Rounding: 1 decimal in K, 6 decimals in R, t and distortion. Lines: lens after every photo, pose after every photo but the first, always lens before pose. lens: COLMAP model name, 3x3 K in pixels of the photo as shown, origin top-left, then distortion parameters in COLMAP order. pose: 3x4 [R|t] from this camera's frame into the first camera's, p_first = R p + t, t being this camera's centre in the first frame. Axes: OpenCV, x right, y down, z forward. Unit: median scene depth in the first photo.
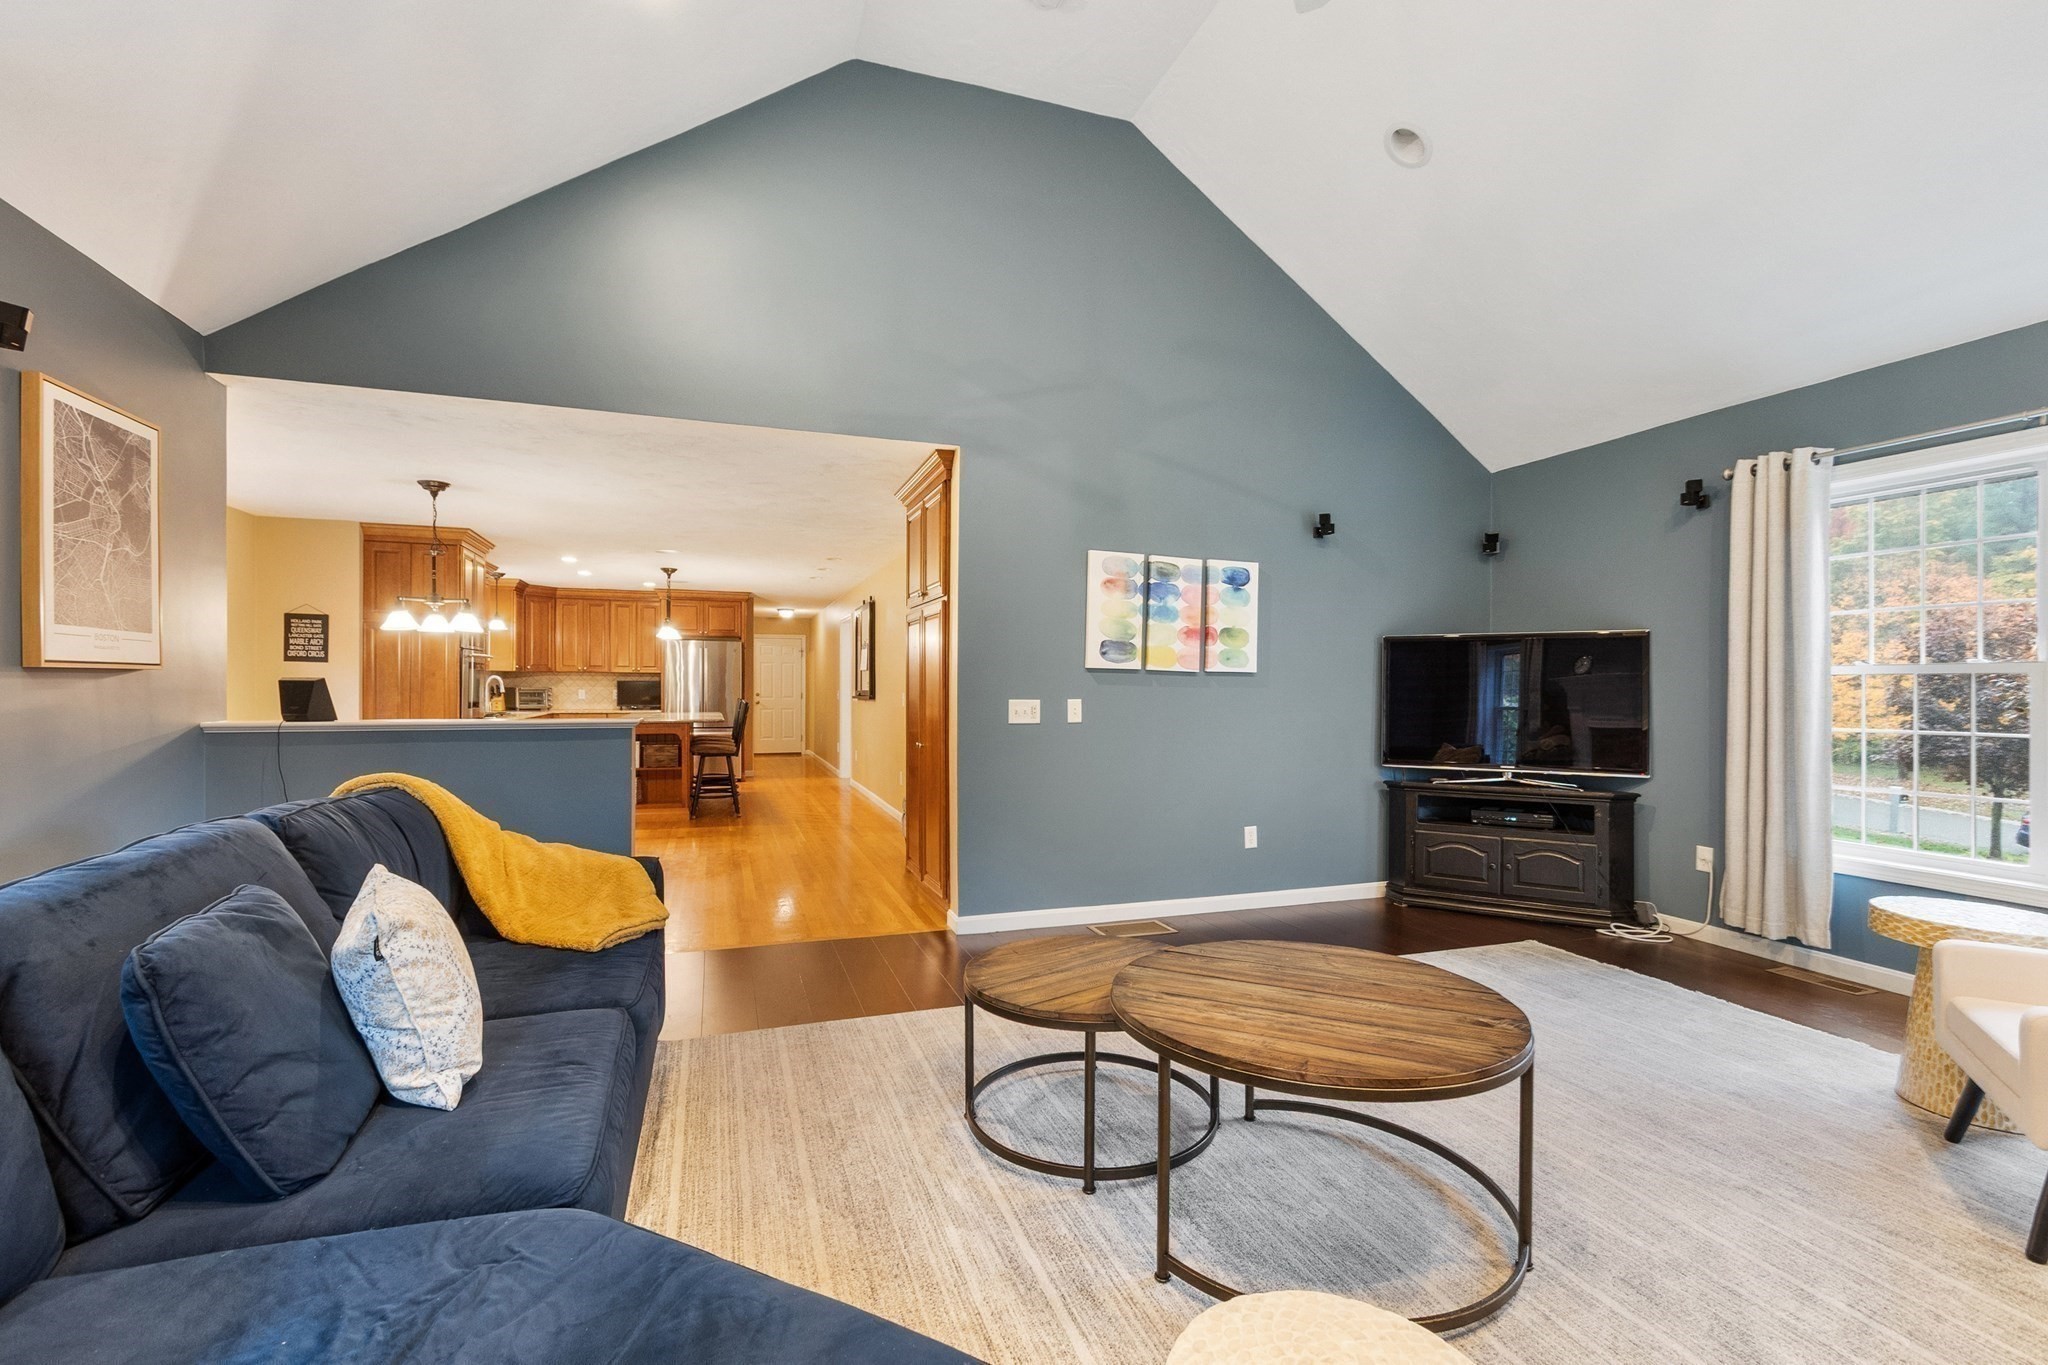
lens RADIAL K [[892.6, 0, 1017.3], [0, 892.6, 687.2], [0, 0, 1]] dist [0.001686, -0.000689]
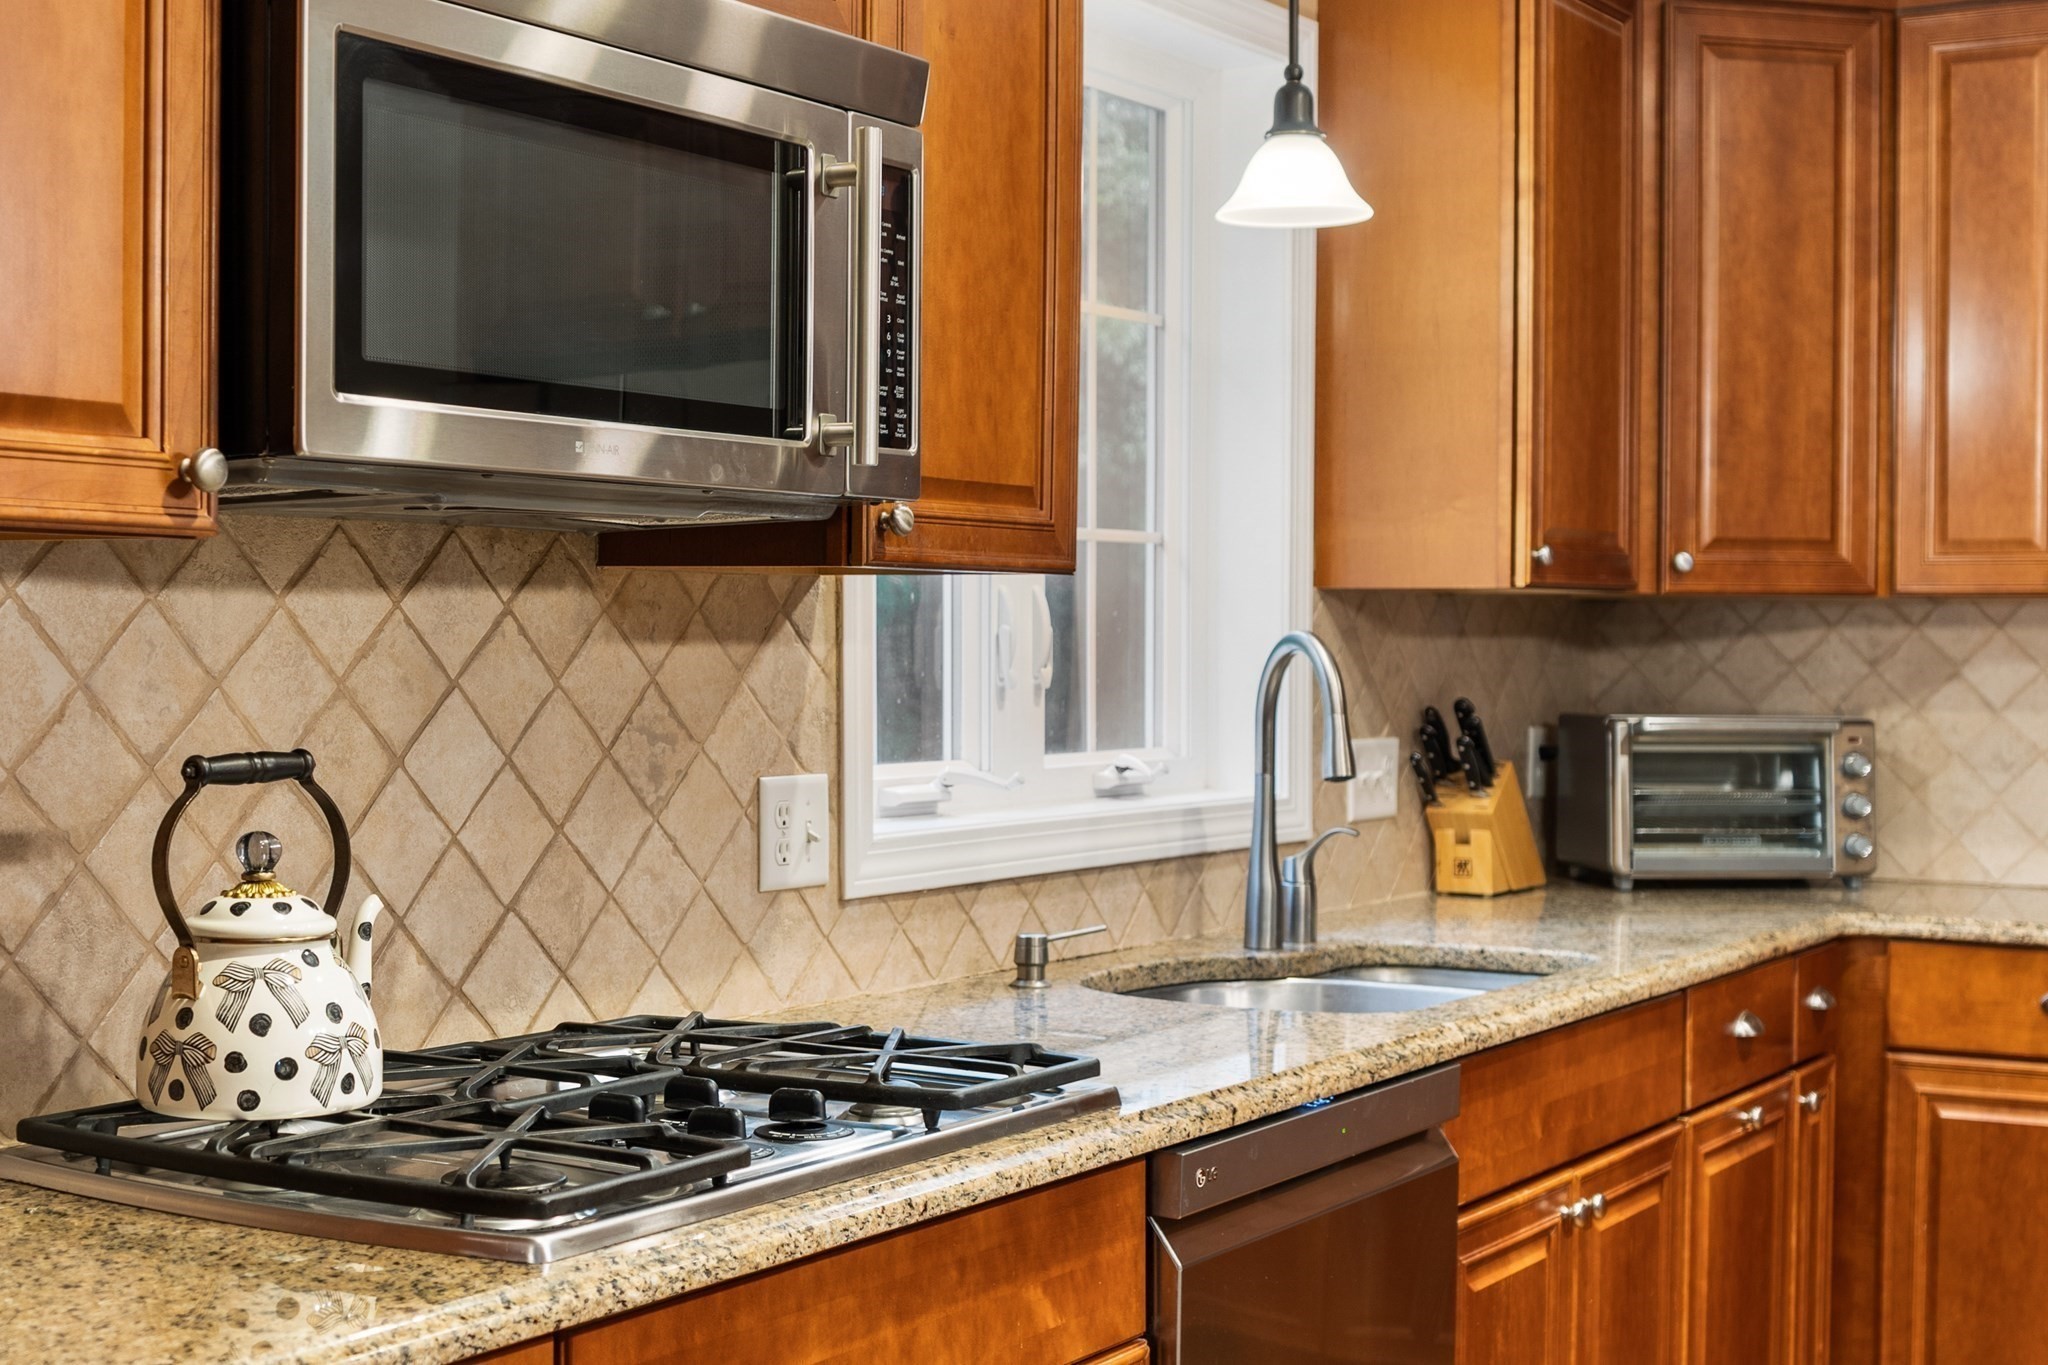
lens RADIAL K [[2840.1, 0, 1022.8], [0, 2840.1, 679.0], [0, 0, 1]] dist [-0.035857, 0.000000]
pose [[0.625817, 0.004087, -0.779960, -0.282910], [0.001011, 0.999981, 0.006051, -0.007869], [0.779970, -0.004575, 0.625801, 0.659616]]
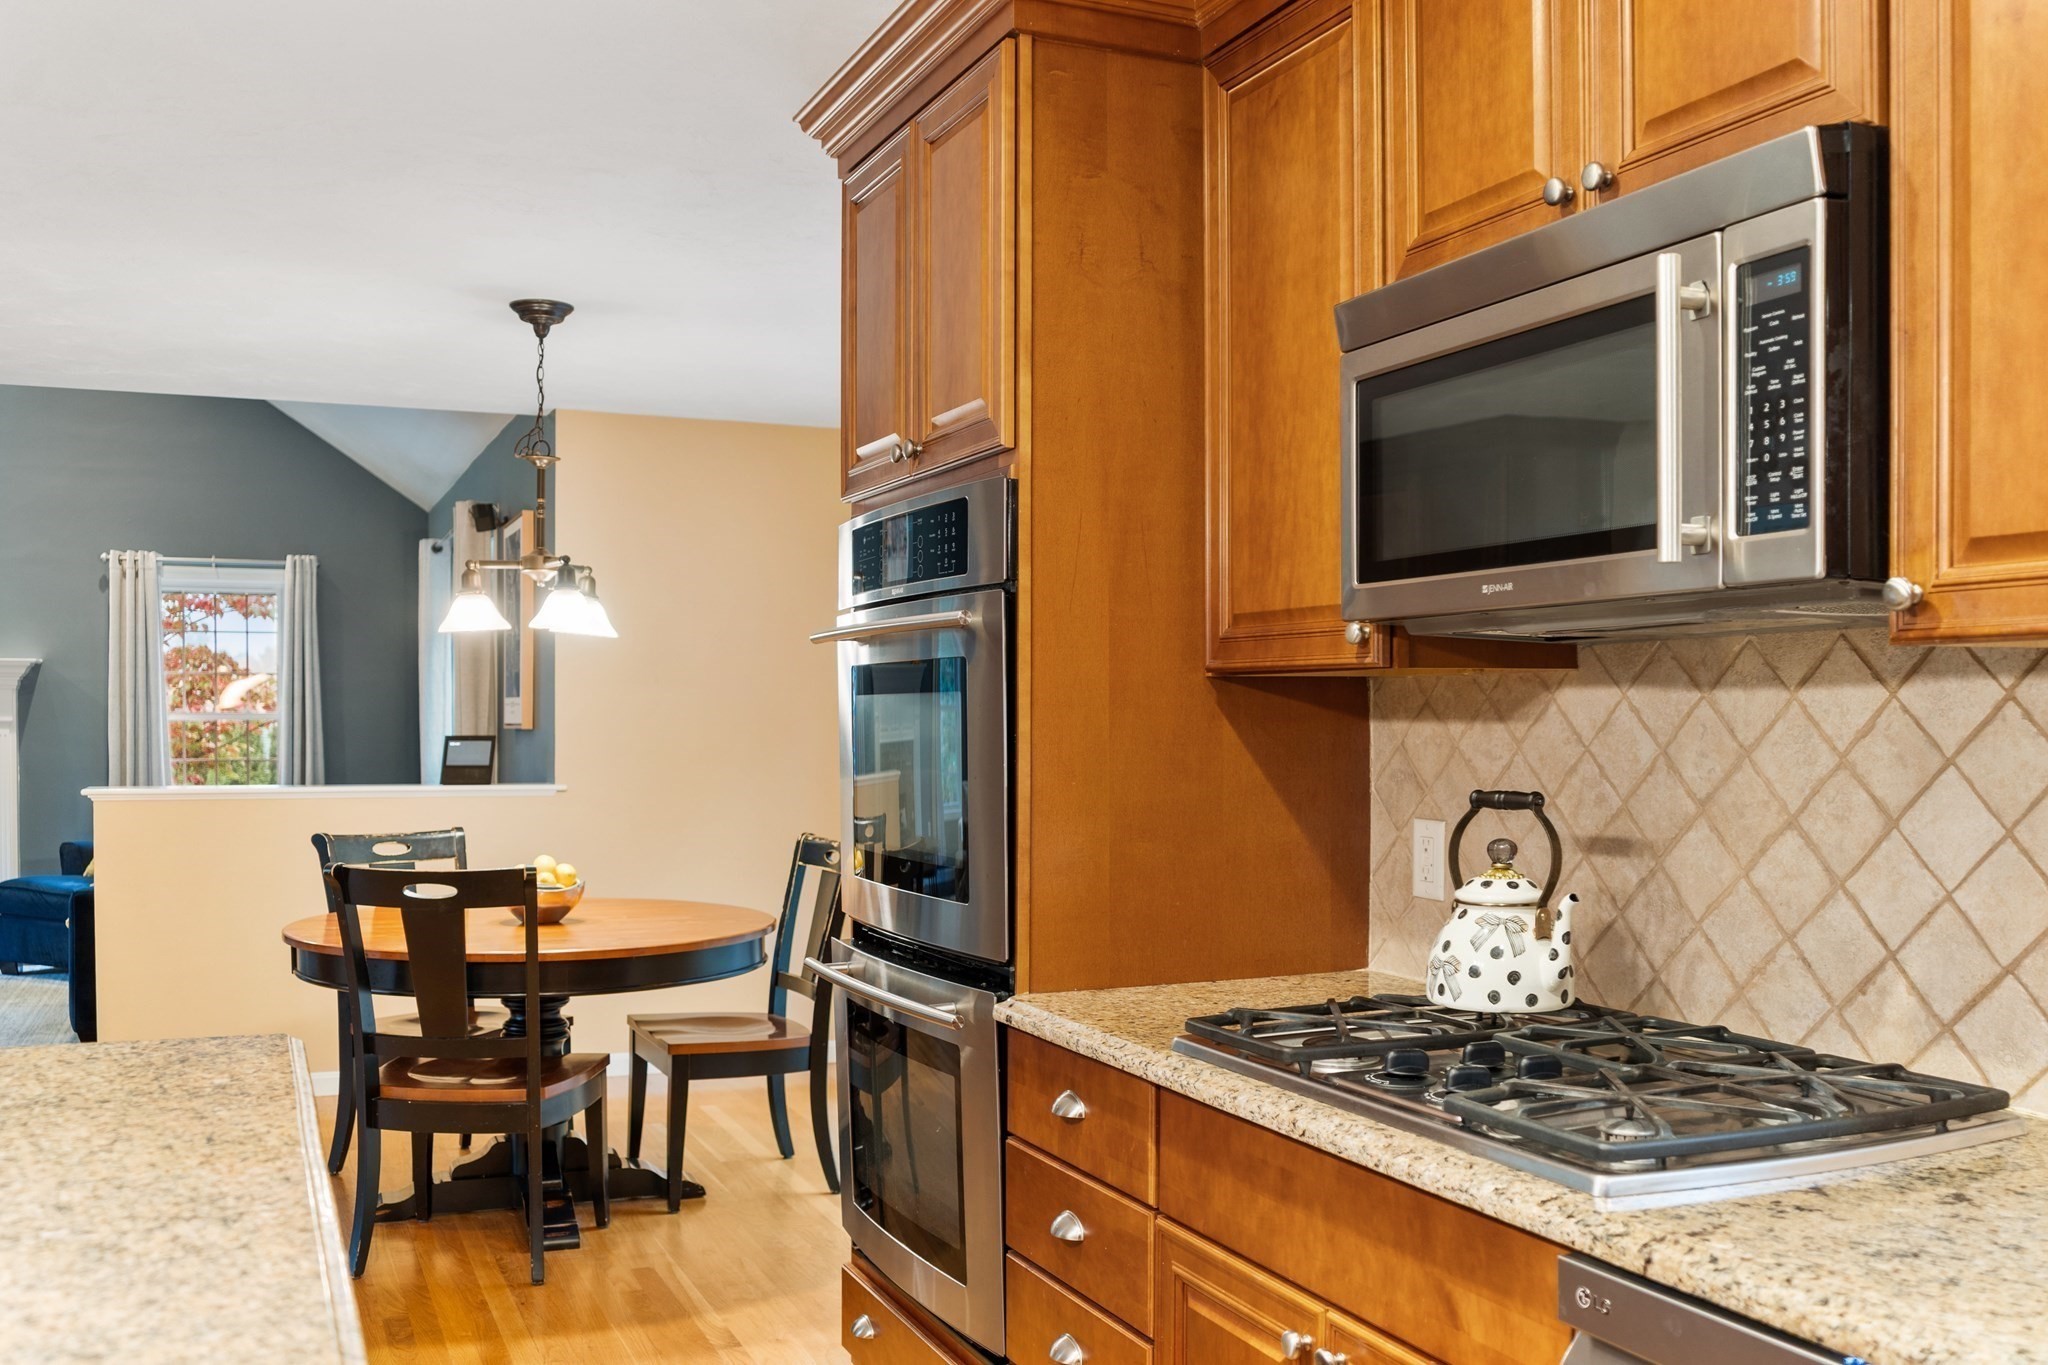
lens RADIAL K [[1807.6, 0, 1035.3], [0, 1807.6, 752.7], [0, 0, 1]] dist [-0.041998, -0.006440]
pose [[-0.996809, -0.007463, -0.079479, -0.398208], [-0.008868, 0.999810, 0.017339, -0.009154], [0.079334, 0.017988, -0.996686, 0.939978]]
